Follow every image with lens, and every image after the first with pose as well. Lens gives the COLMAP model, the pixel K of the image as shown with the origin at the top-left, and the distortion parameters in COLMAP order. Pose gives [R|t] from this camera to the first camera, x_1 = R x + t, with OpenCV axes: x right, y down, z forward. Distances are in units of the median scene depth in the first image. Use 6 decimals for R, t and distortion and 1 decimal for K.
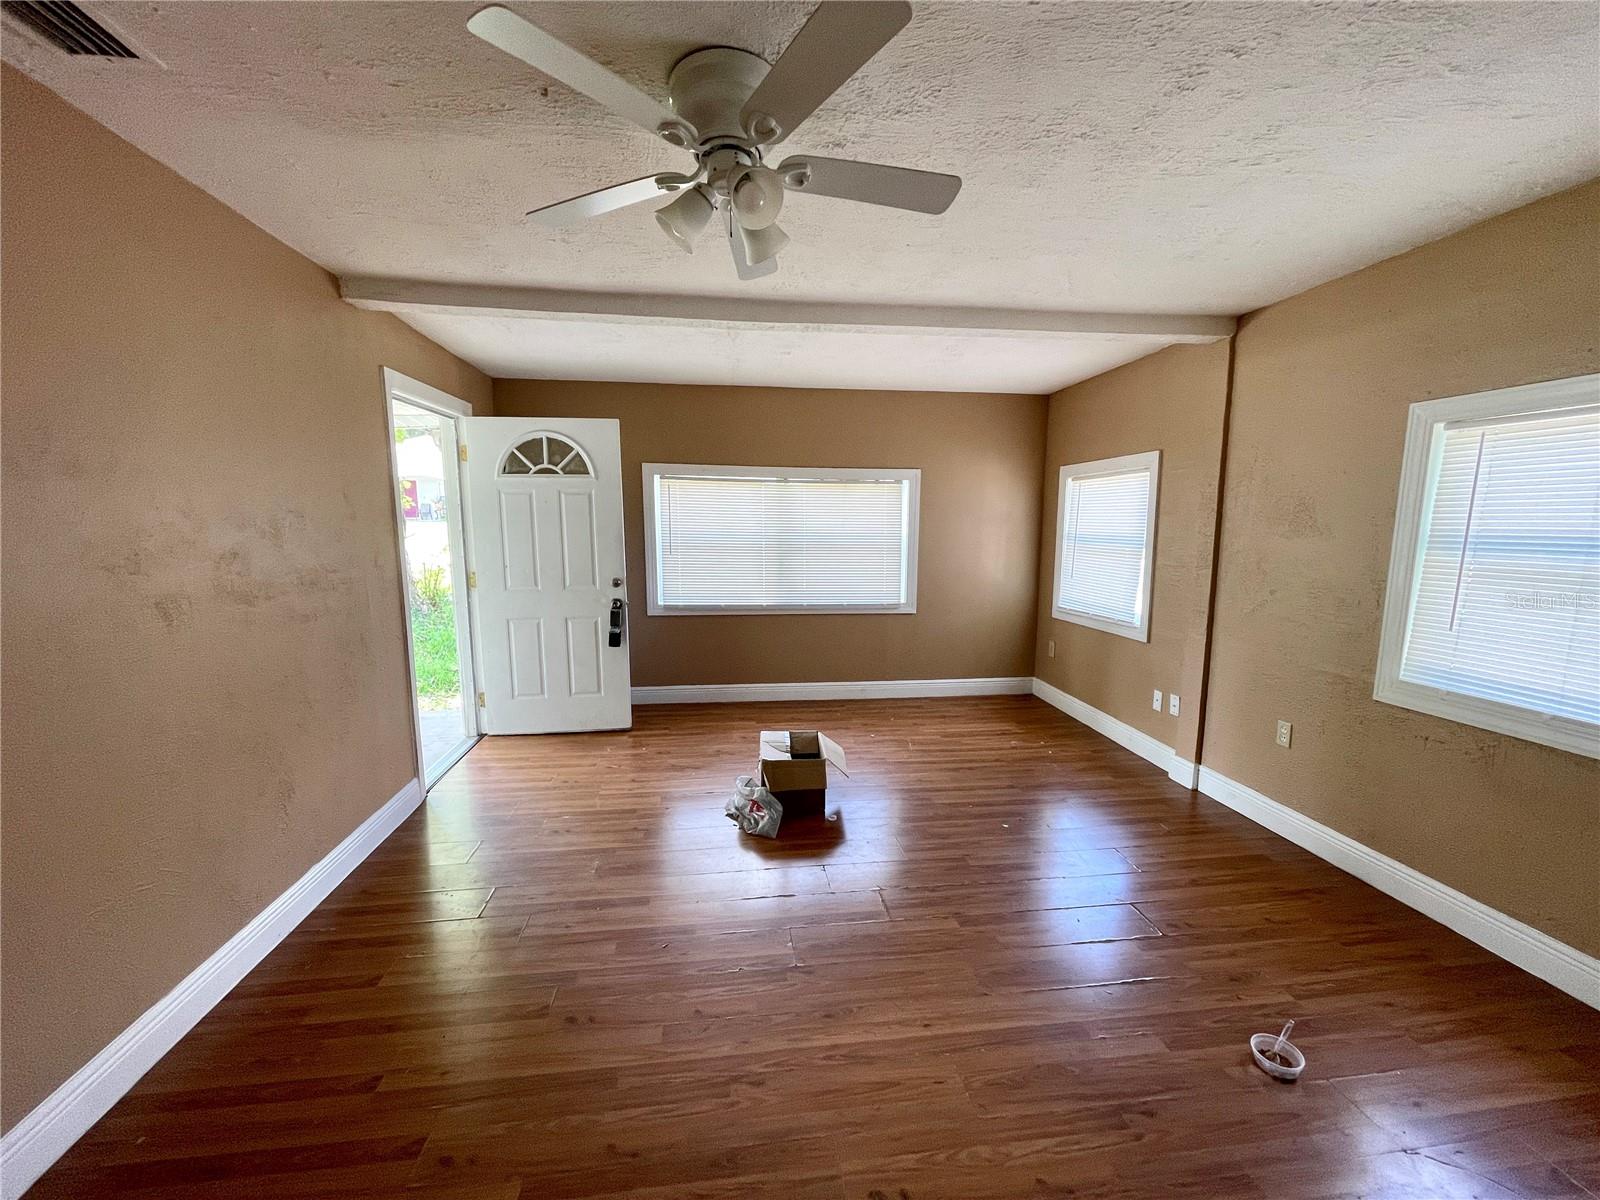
lens RADIAL K [[642.3, 0, 790.3], [0, 642.3, 608.3], [0, 0, 1]] dist [0.003373, 0.000216]
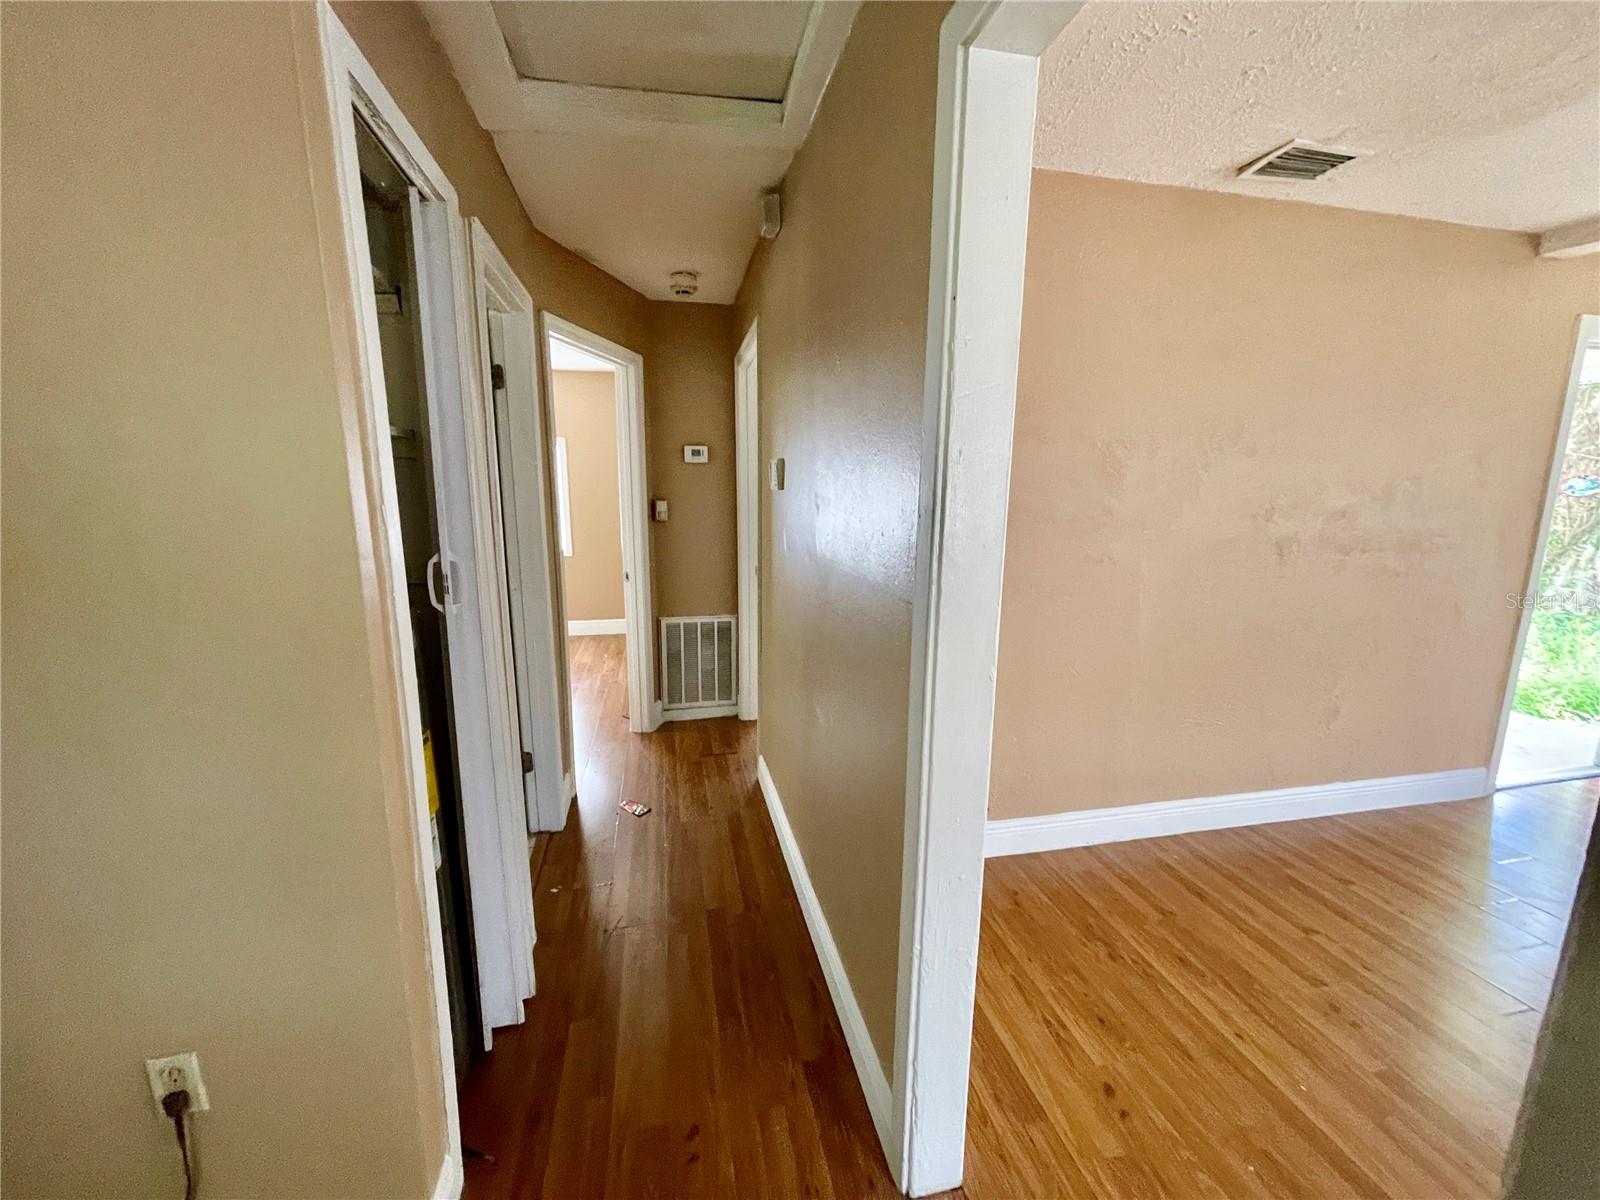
lens RADIAL K [[641.2, 0, 796.5], [0, 641.2, 604.3], [0, 0, 1]] dist [-0.003098, -0.000280]
pose [[0.081690, 0.174333, -0.981292, 0.286993], [-0.144059, 0.976309, 0.161455, 0.039946], [0.986192, 0.128175, 0.104869, -0.152970]]
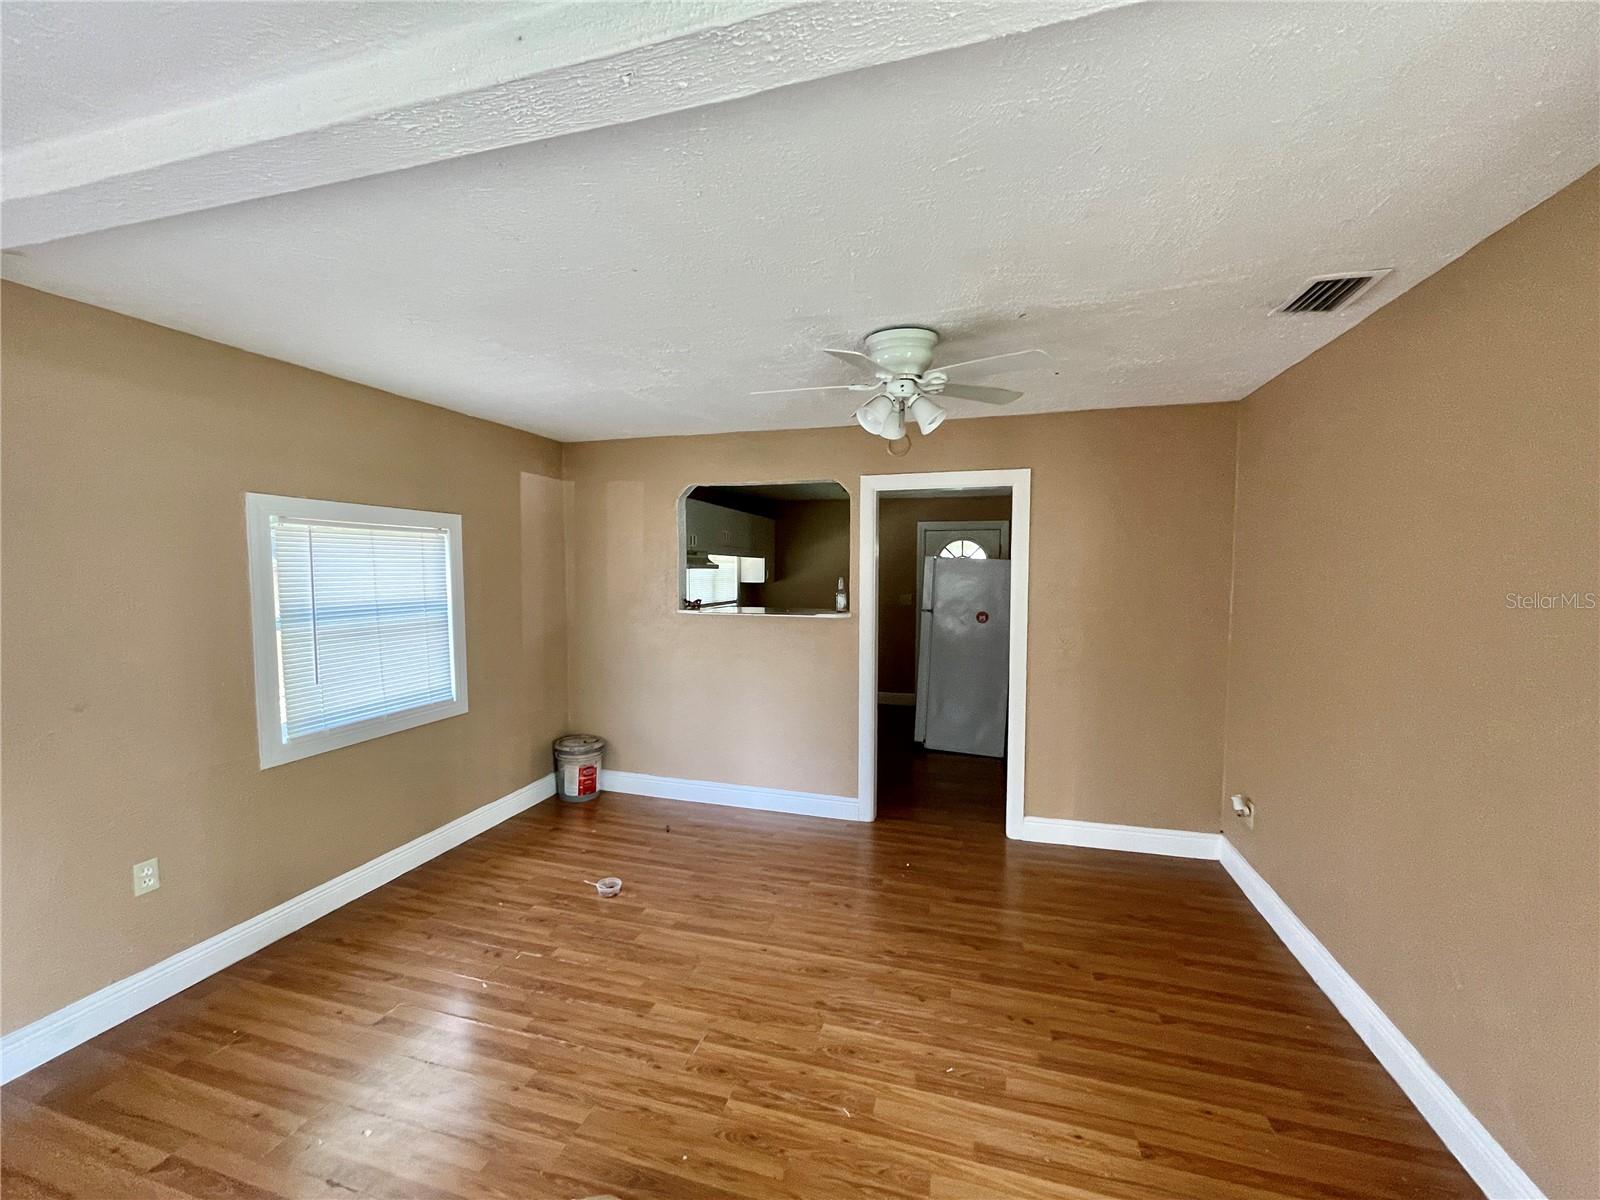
lens RADIAL K [[635.4, 0, 794.7], [0, 635.4, 603.8], [0, 0, 1]] dist [-0.000339, -0.000087]
pose [[-0.919492, -0.023121, 0.392428, -0.316115], [0.052212, 0.982241, 0.180211, -0.292806], [-0.389625, 0.186192, -0.901956, 1.720711]]
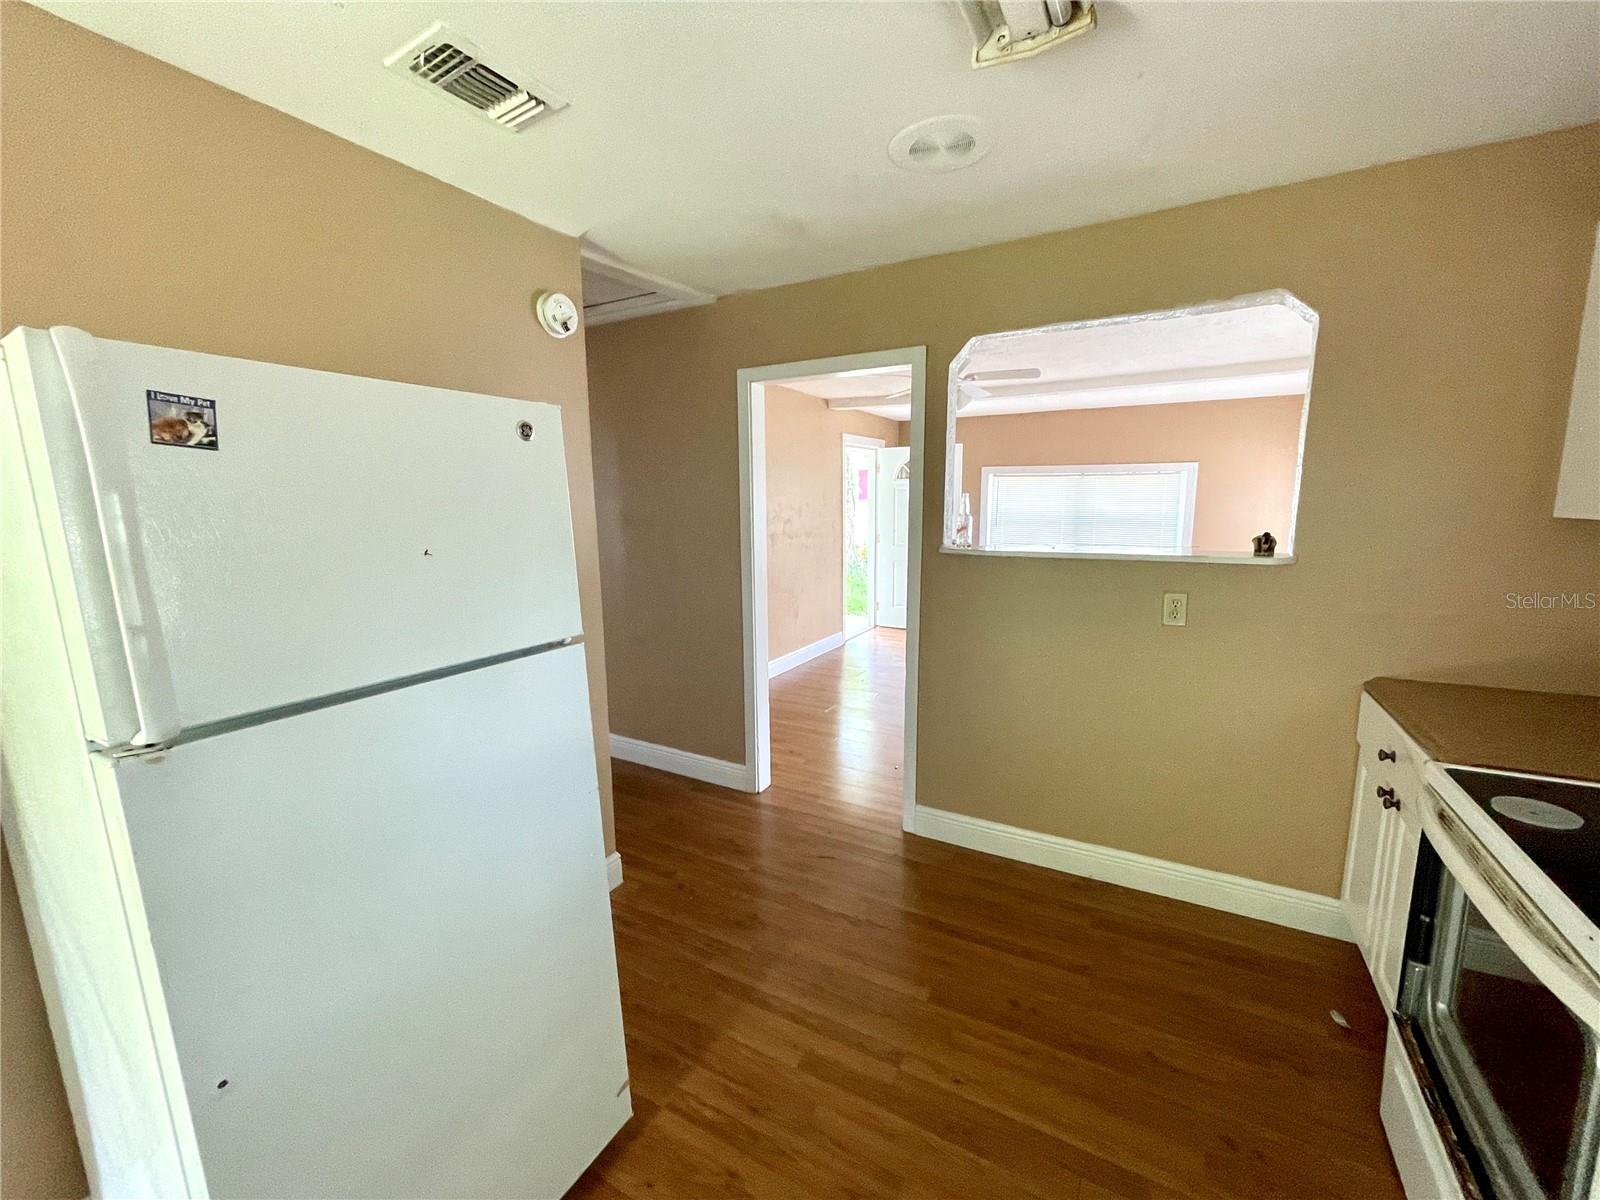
lens RADIAL K [[635.4, 0, 794.7], [0, 635.4, 603.8], [0, 0, 1]] dist [-0.000339, -0.000087]
pose [[0.803020, 0.085141, -0.589838, 0.742819], [-0.069123, 0.996369, 0.049717, 0.125964], [0.591929, 0.000848, 0.805989, -1.103415]]
